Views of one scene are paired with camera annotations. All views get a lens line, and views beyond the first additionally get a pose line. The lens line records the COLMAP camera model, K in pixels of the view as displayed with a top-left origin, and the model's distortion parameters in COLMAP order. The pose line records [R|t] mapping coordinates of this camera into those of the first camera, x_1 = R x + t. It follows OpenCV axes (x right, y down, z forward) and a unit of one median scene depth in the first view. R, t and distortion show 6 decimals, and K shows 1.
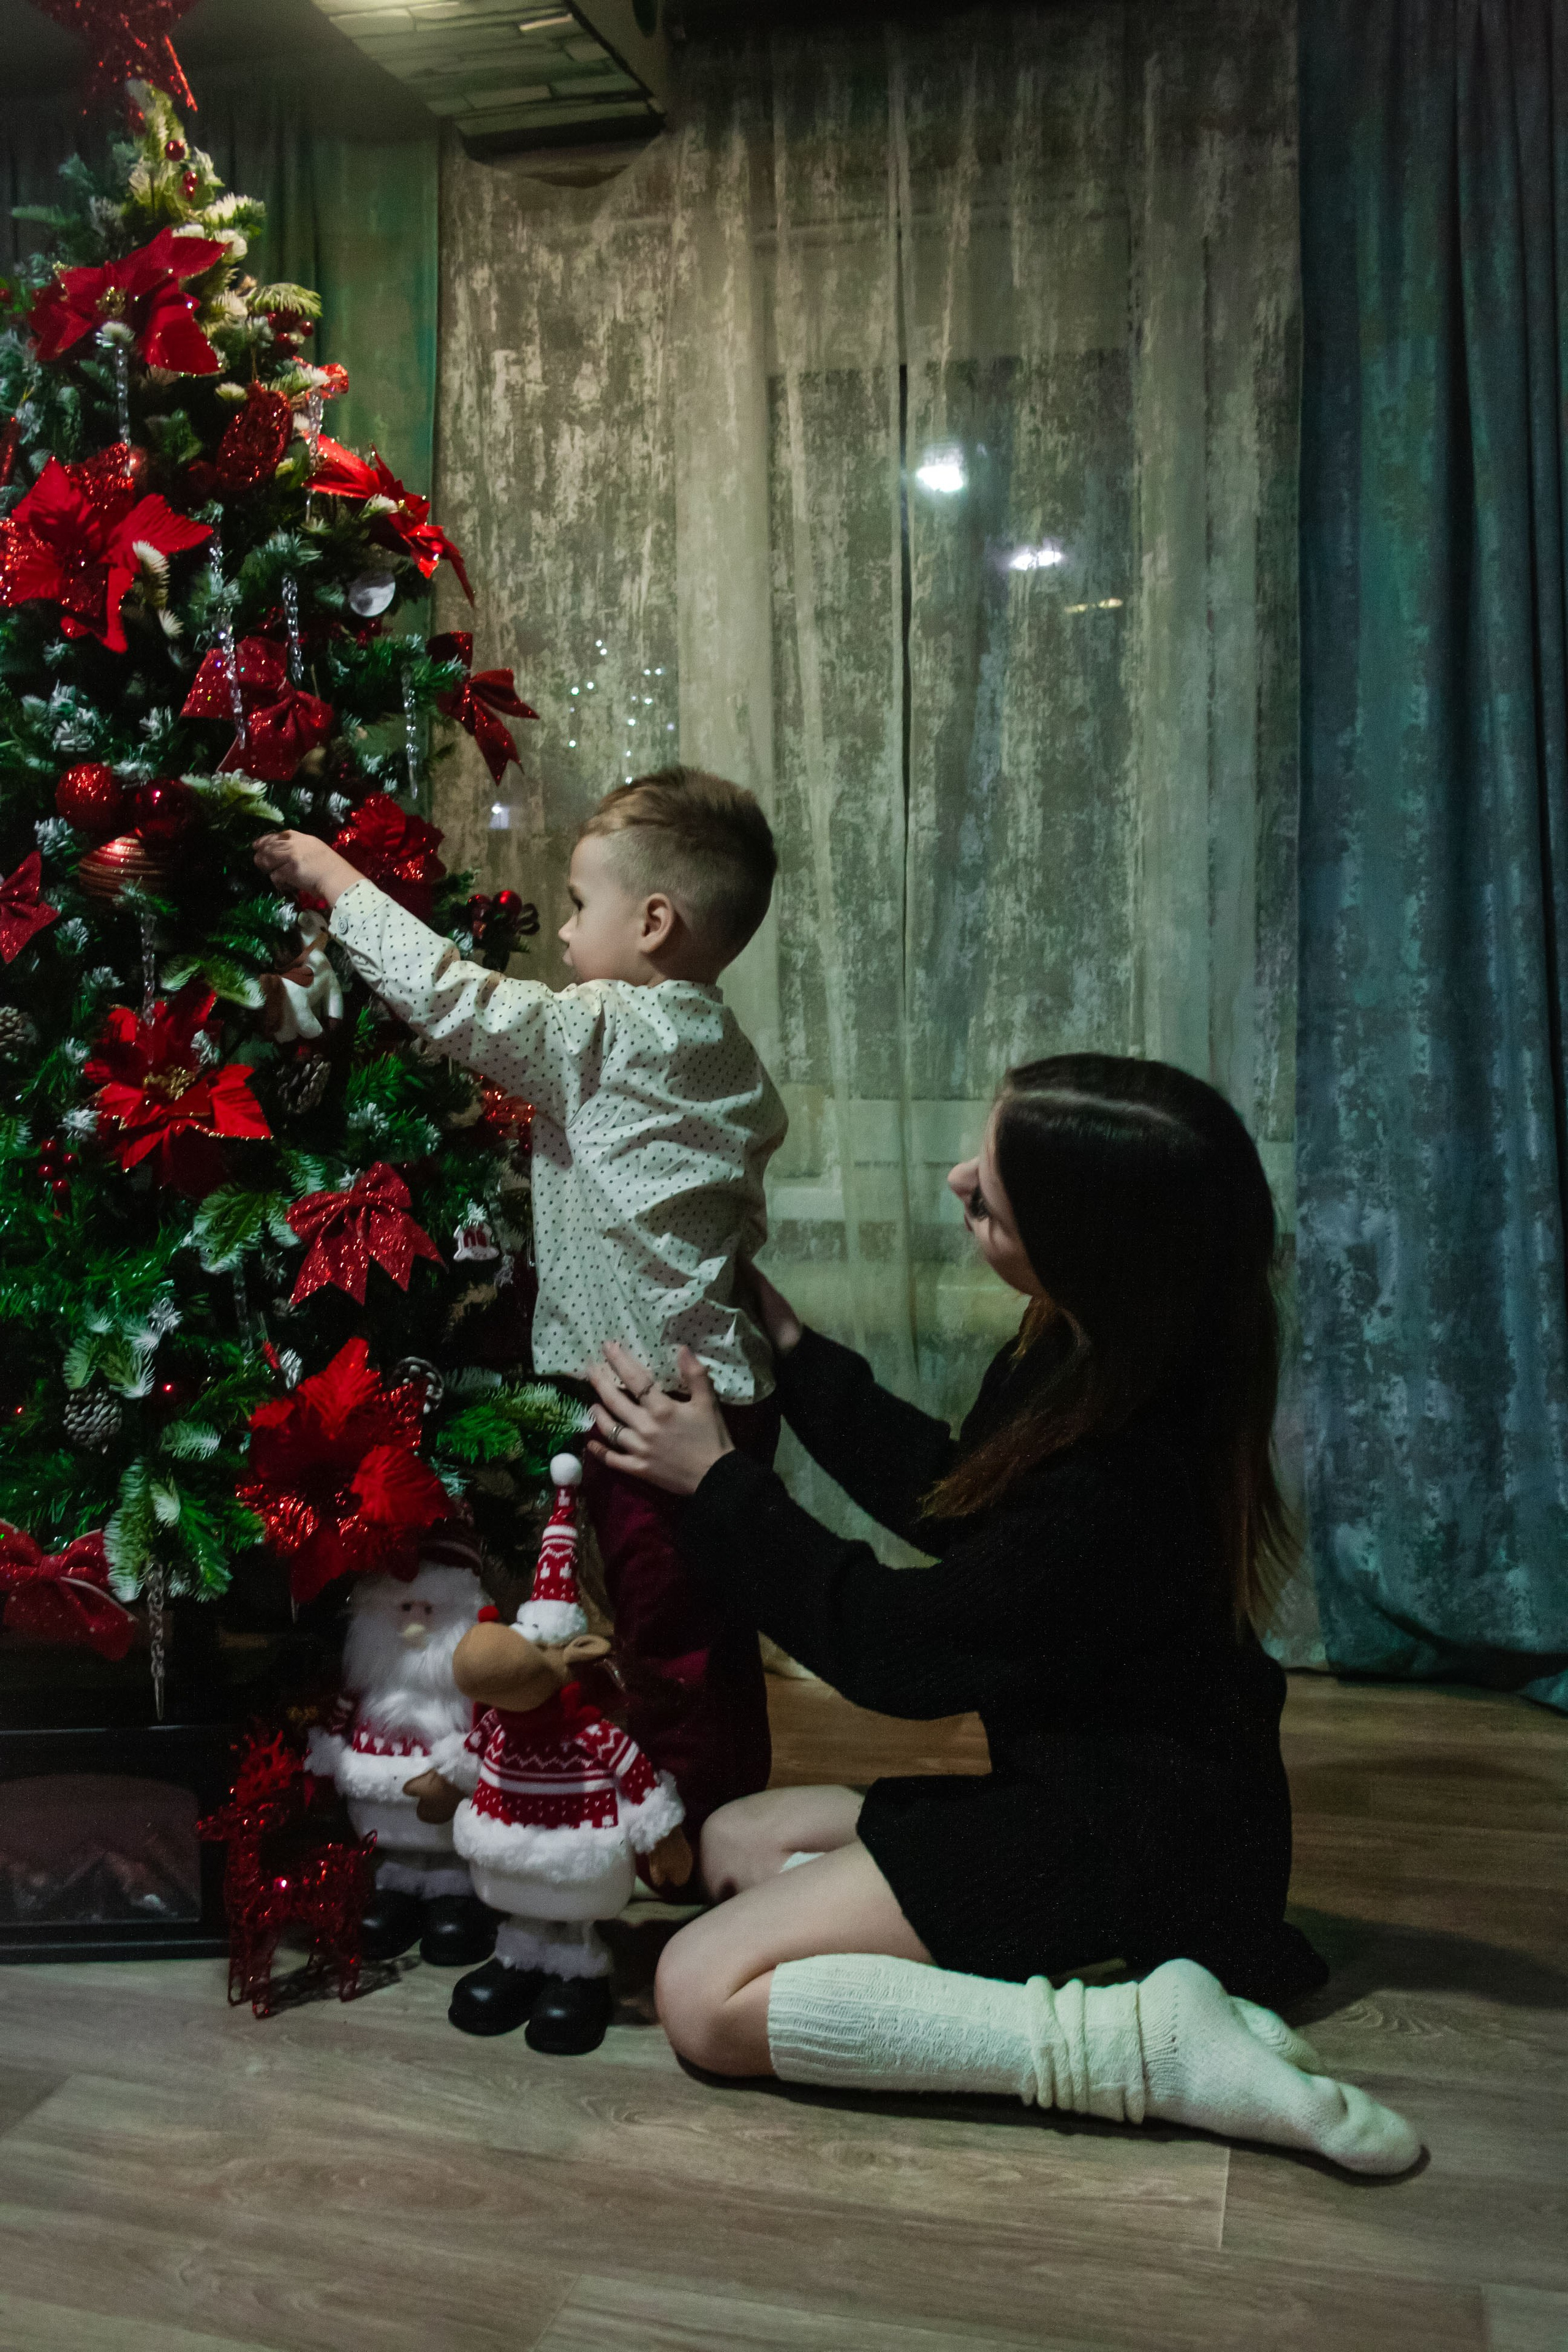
lens RADIAL K [[2223.0, 0, 769.4], [0, 2223.0, 1199.4], [0, 0, 1]] dist [-0.132177, 0.139741]
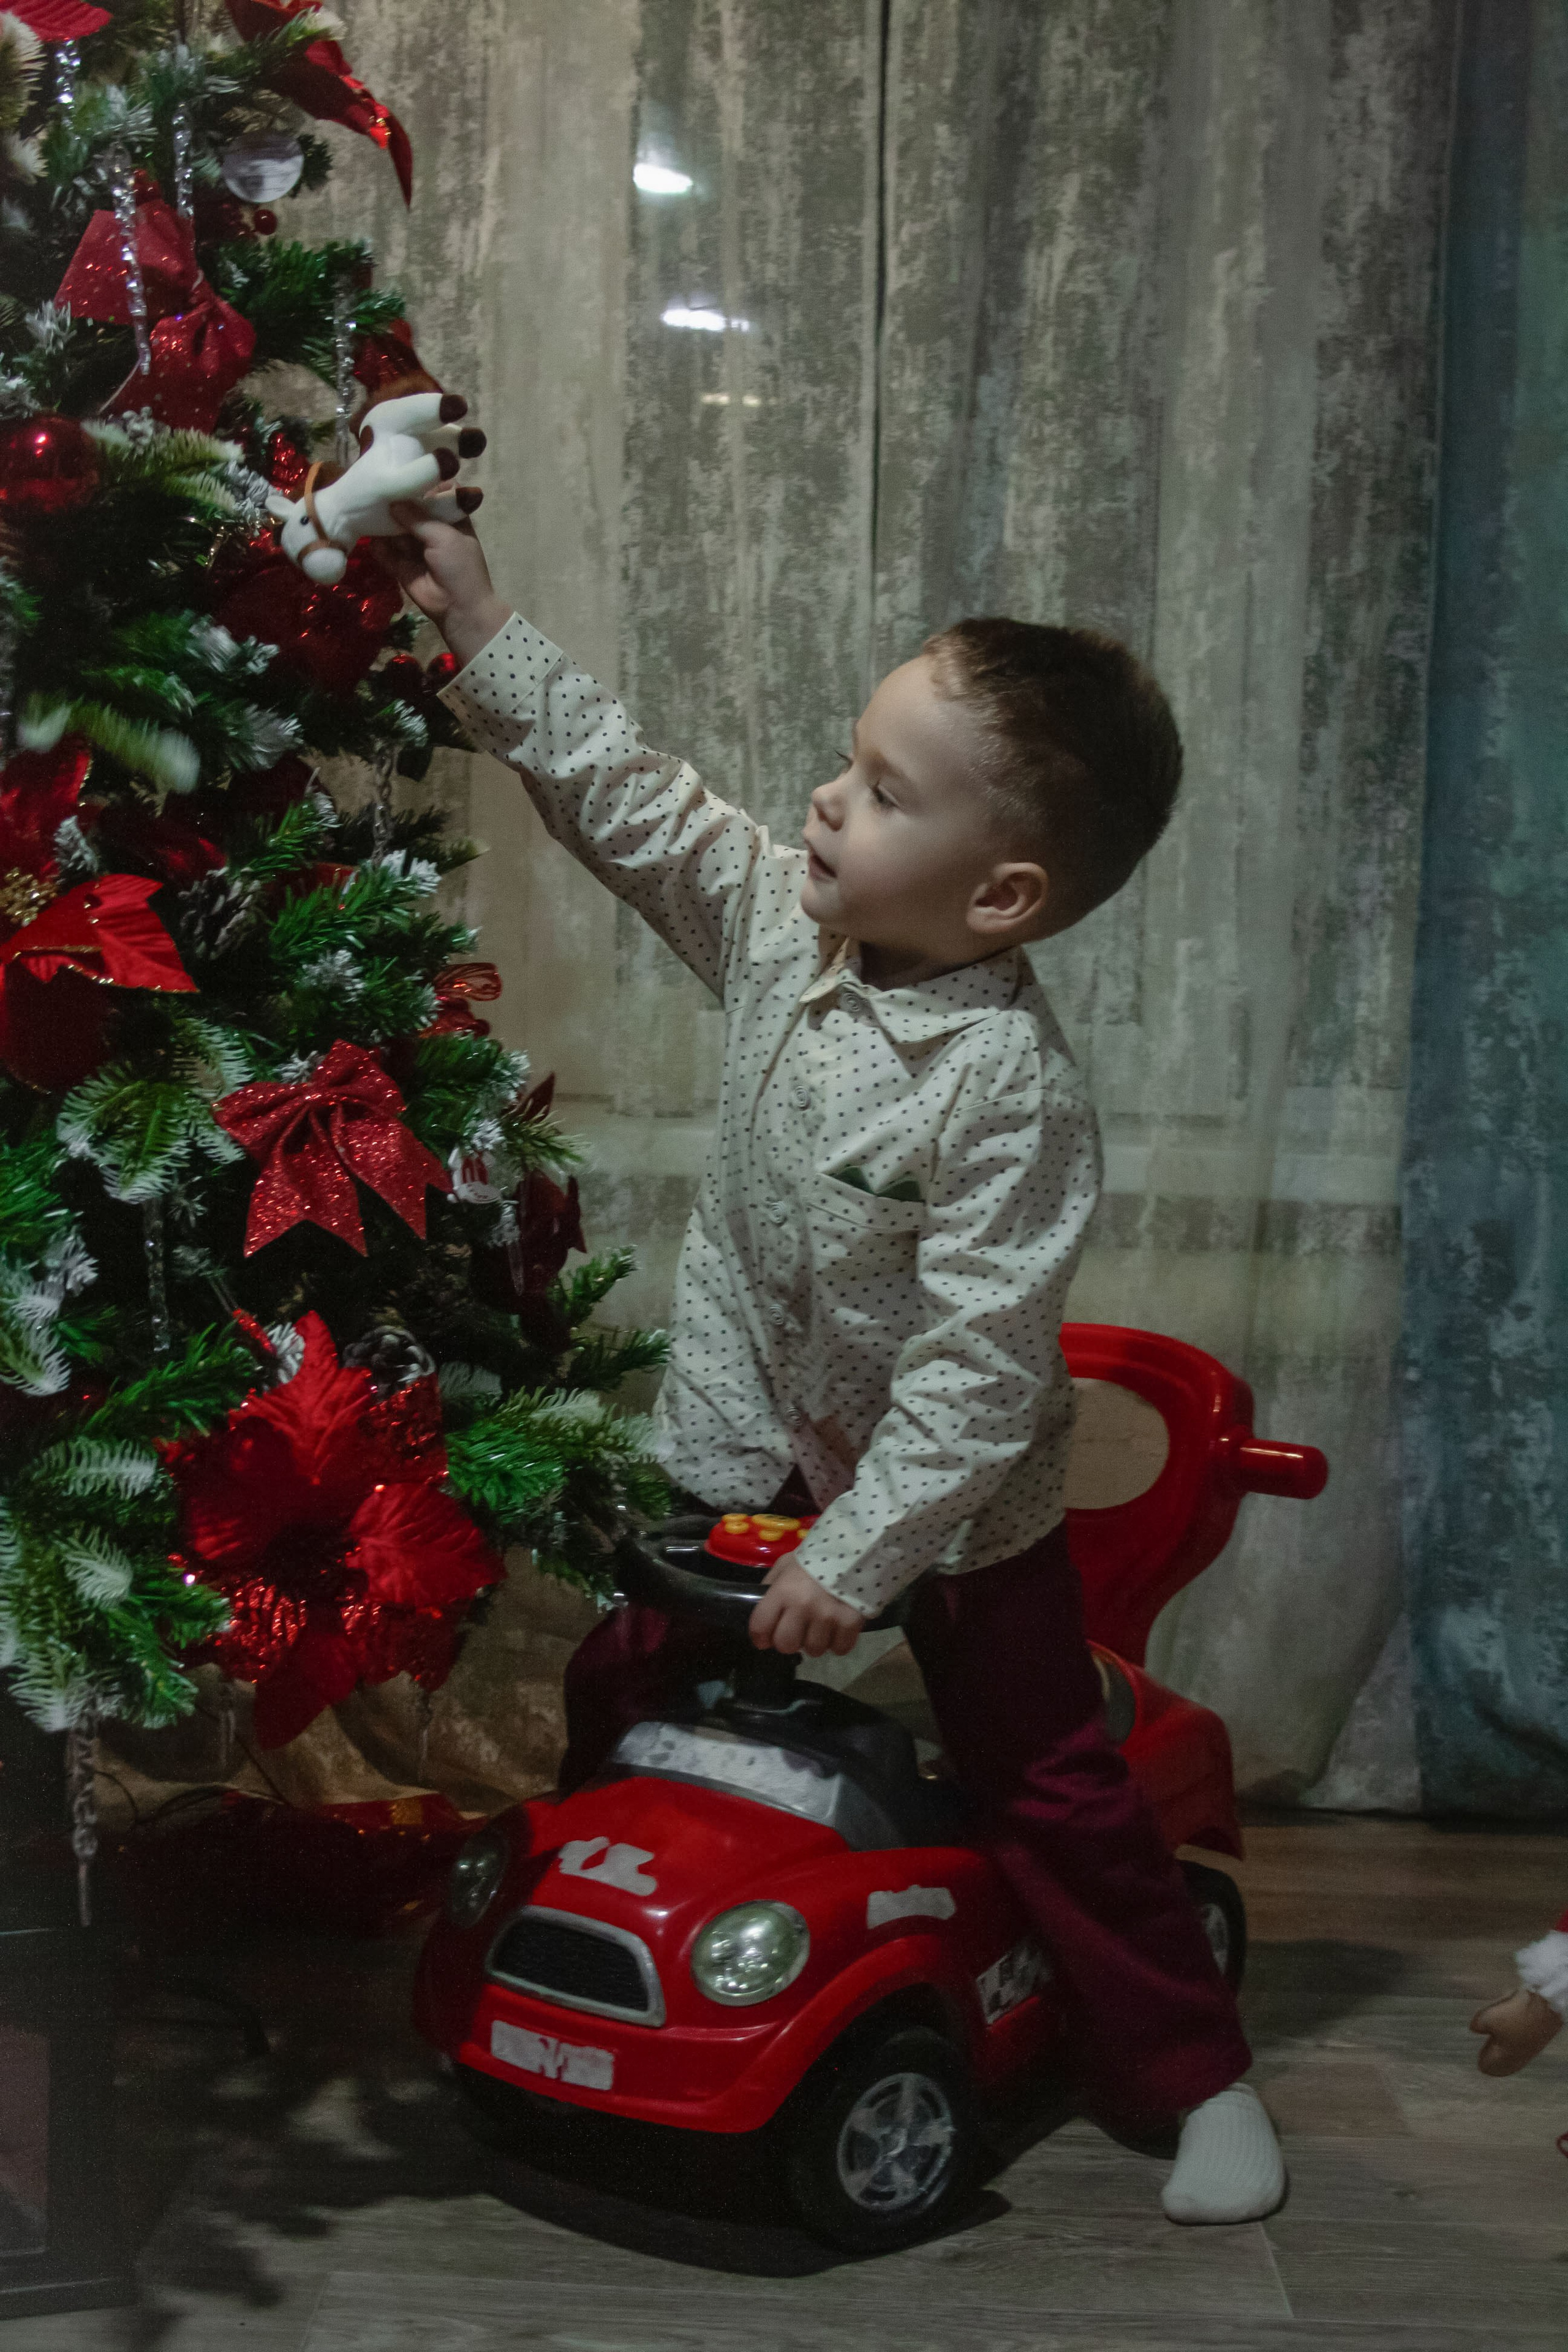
lens RADIAL K [[3035.0, 0, 833.0], [0, 3035.0, 1194.9], [0, 0, 1]] dist [-0.078393, 0.128543]
pose [[0.964813, 0.018789, 0.262265, -0.198838], [-0.015700, 0.999781, -0.013866, 0.028367], [-0.262468, 0.009261, 0.964896, 0.086890]]
